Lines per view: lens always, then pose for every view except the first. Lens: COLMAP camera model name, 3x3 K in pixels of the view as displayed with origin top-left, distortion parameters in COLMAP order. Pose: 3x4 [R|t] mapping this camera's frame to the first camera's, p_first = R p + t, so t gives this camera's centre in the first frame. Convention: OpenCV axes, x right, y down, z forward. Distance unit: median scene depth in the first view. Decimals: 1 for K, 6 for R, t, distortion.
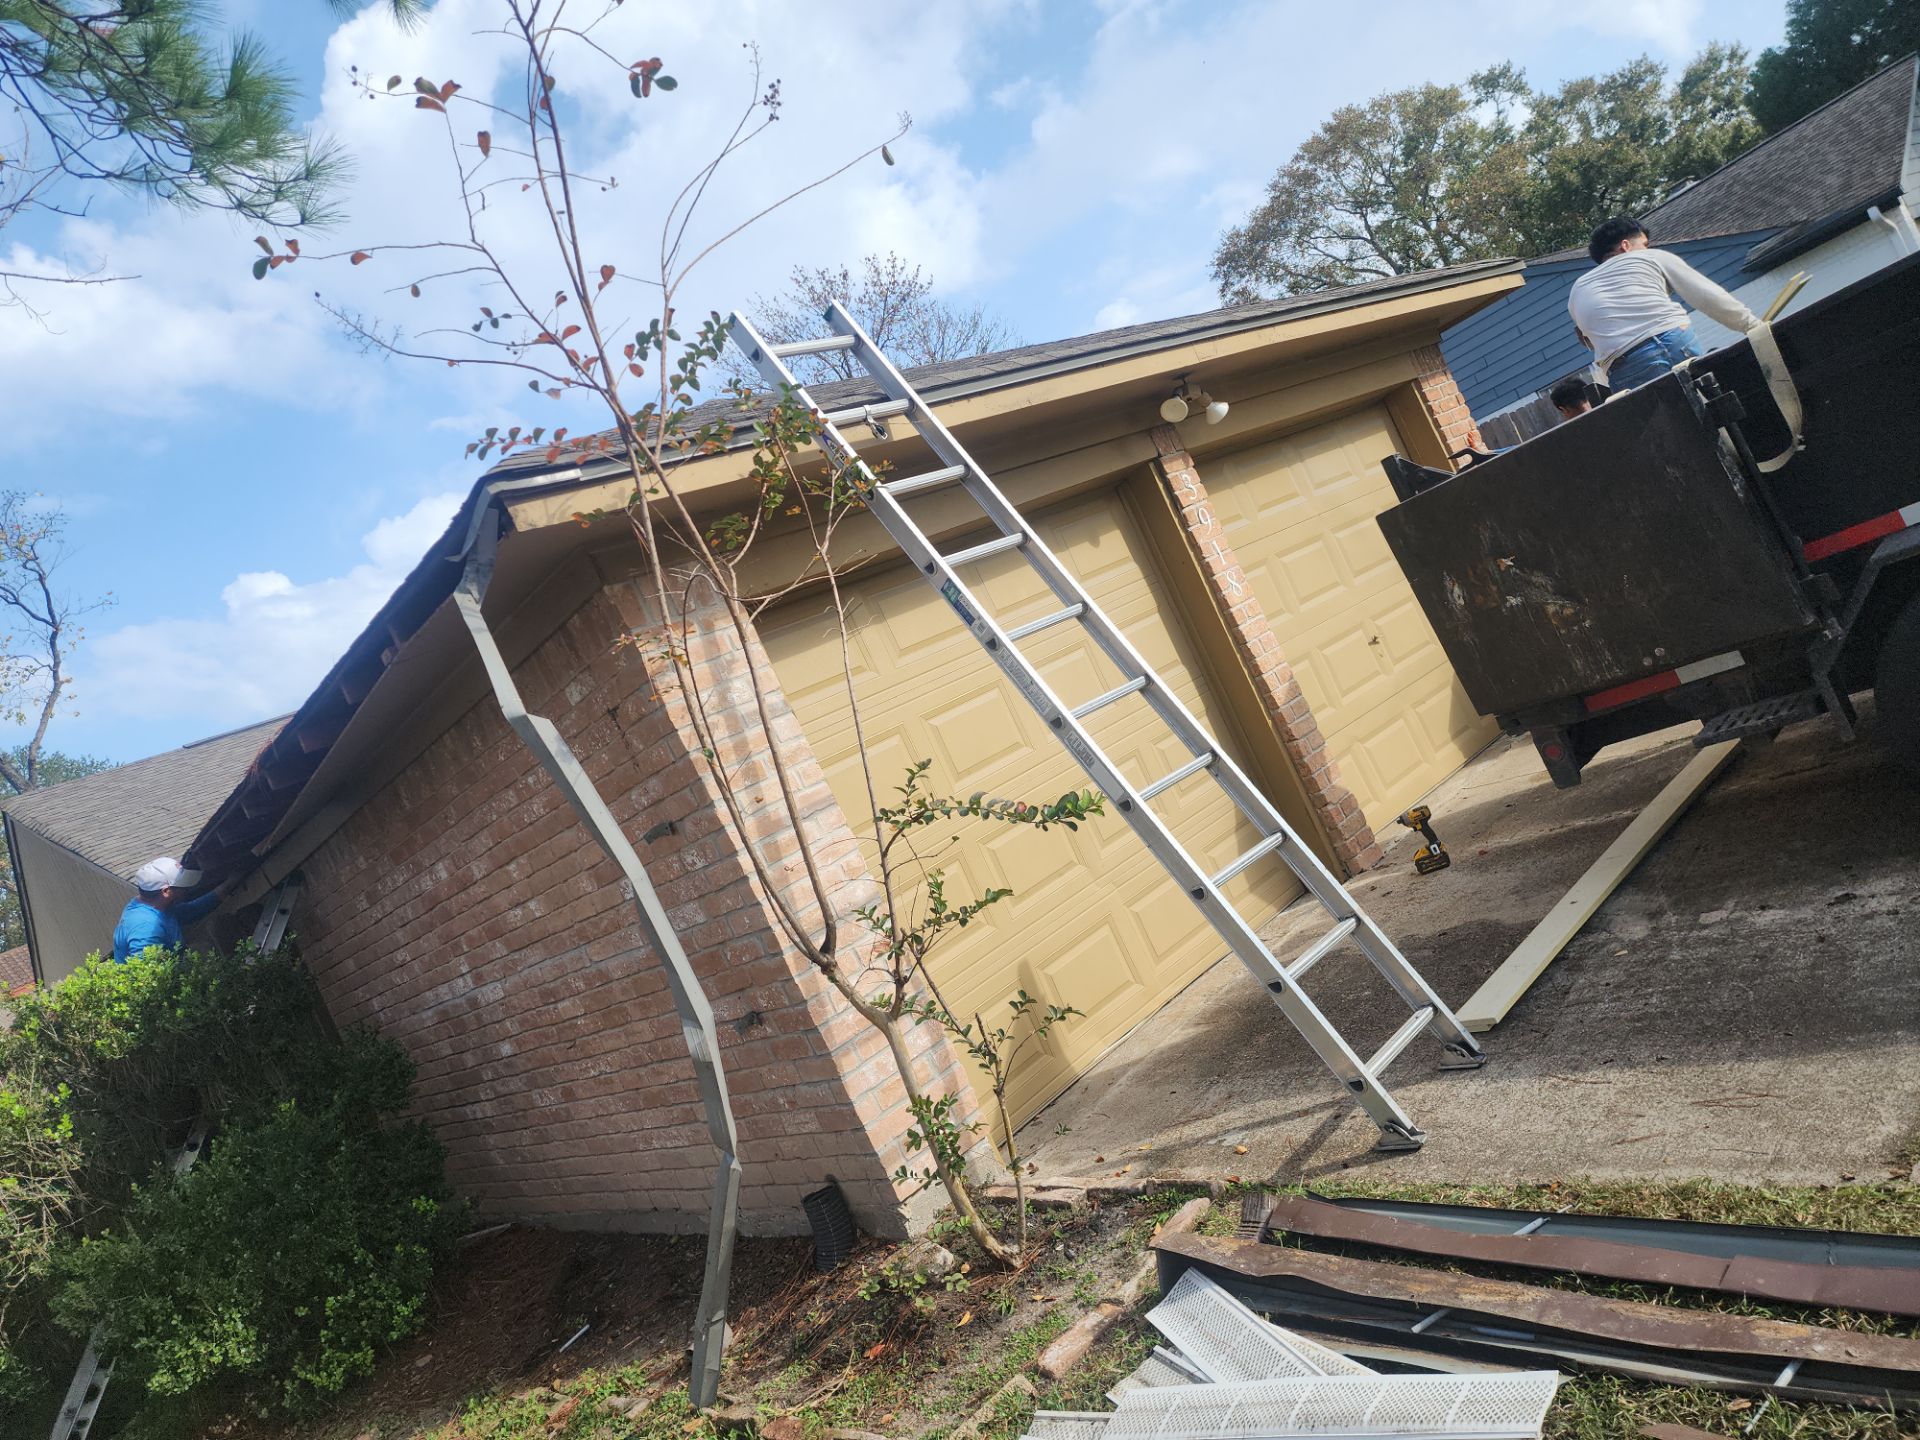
lens RADIAL K [[1282.4, 0, 960.0], [0, 1282.4, 720.0], [0, 0, 1]] dist [0.077824, -0.074560]
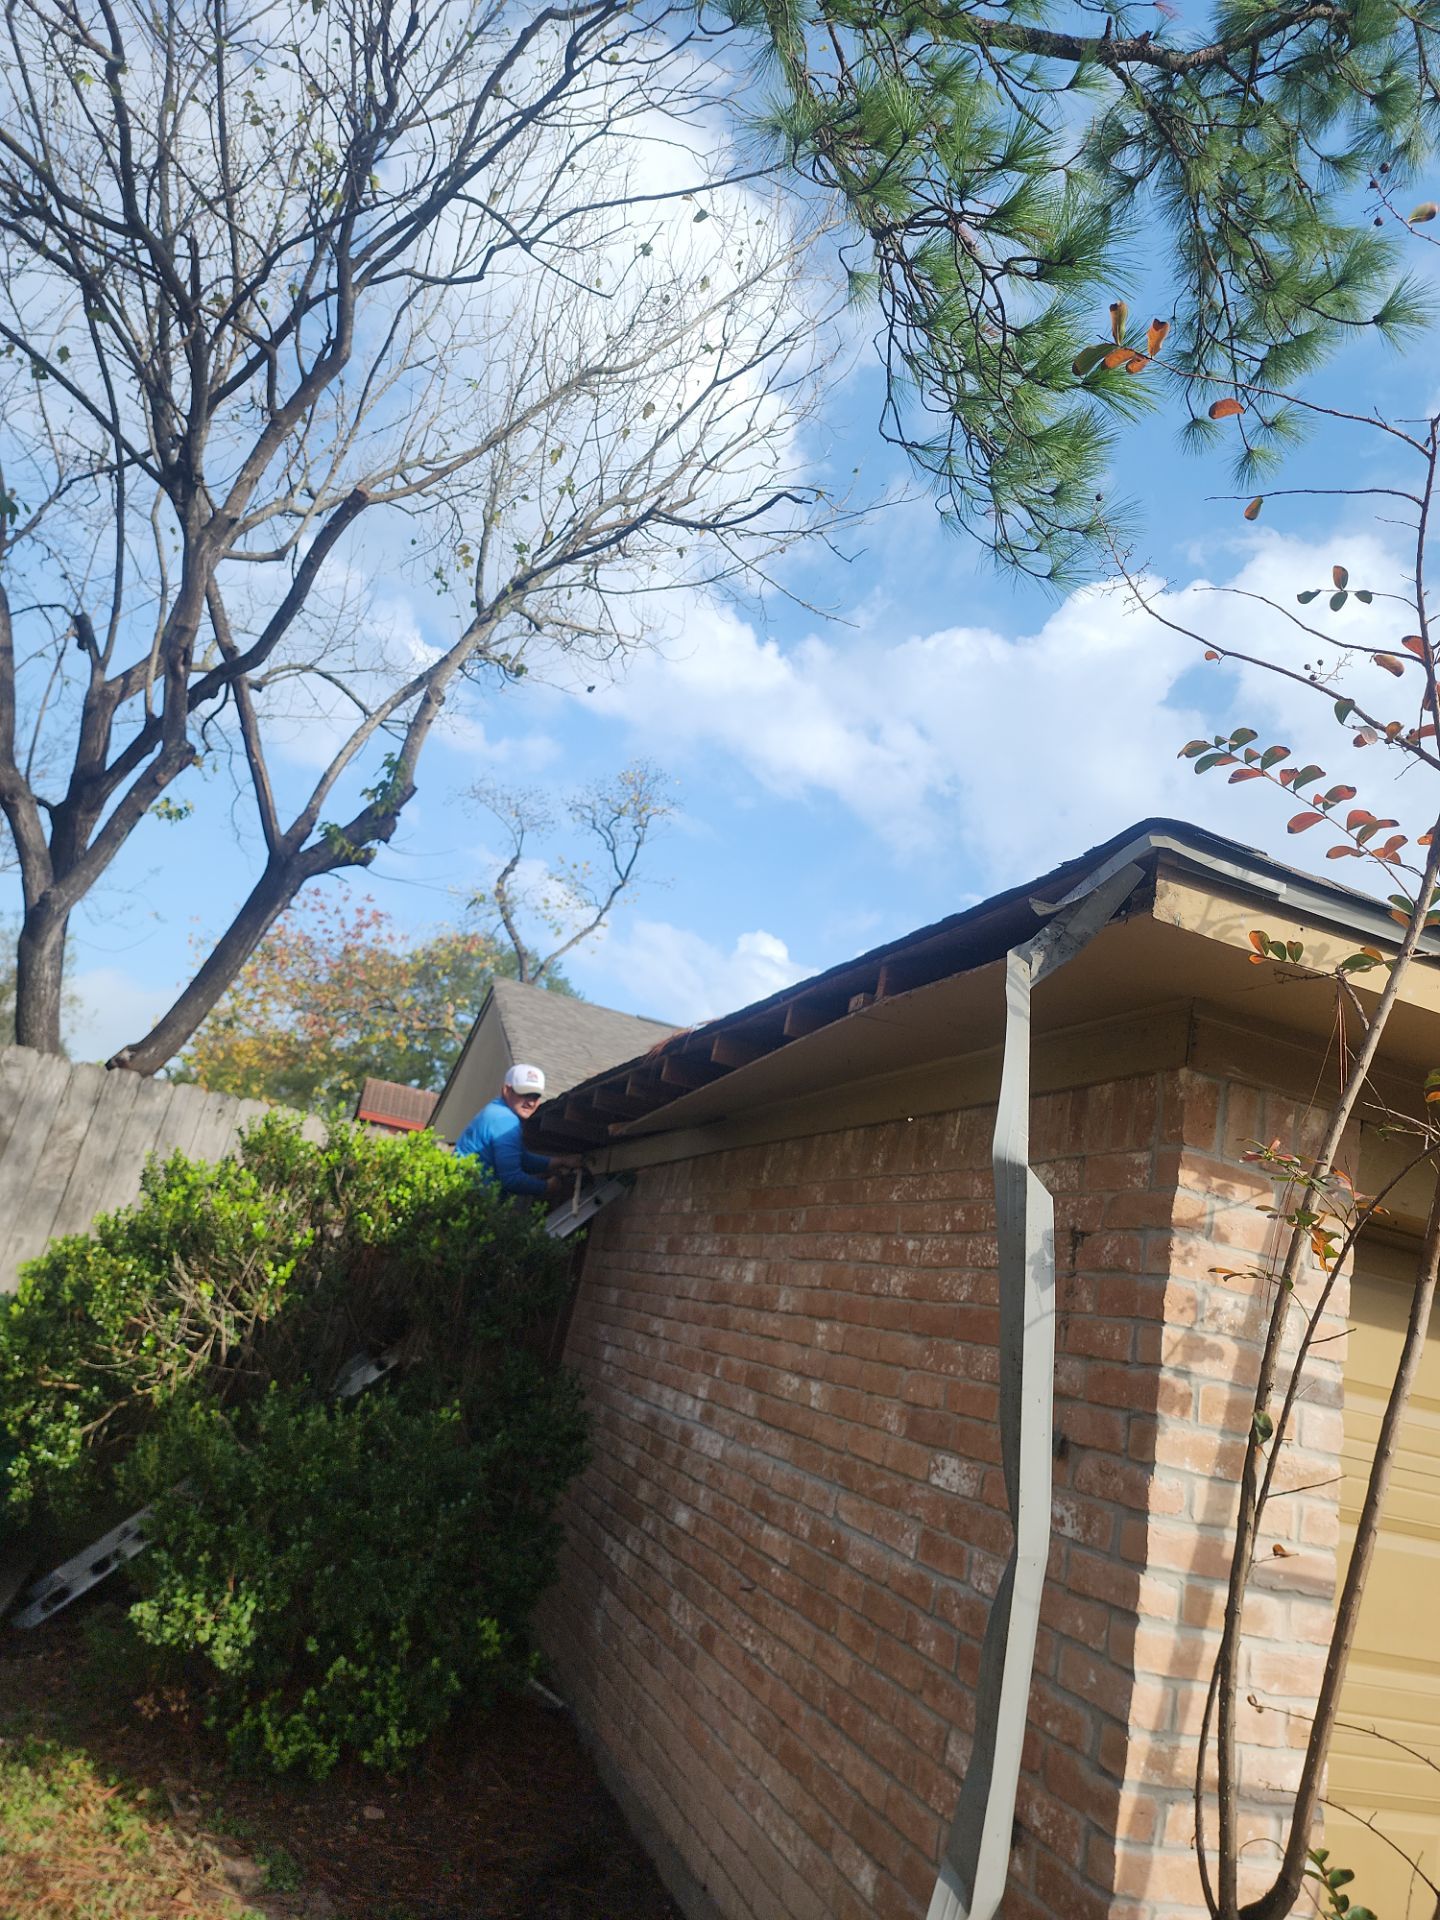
lens RADIAL K [[1282.4, 0, 723.5], [0, 1282.4, 937.4], [0, 0, 1]] dist [0.077824, -0.074560]
pose [[0.733800, 0.458904, -0.500943, -0.128943], [-0.564461, 0.822165, -0.073674, 0.017538], [0.378049, 0.336825, 0.862339, 0.284884]]
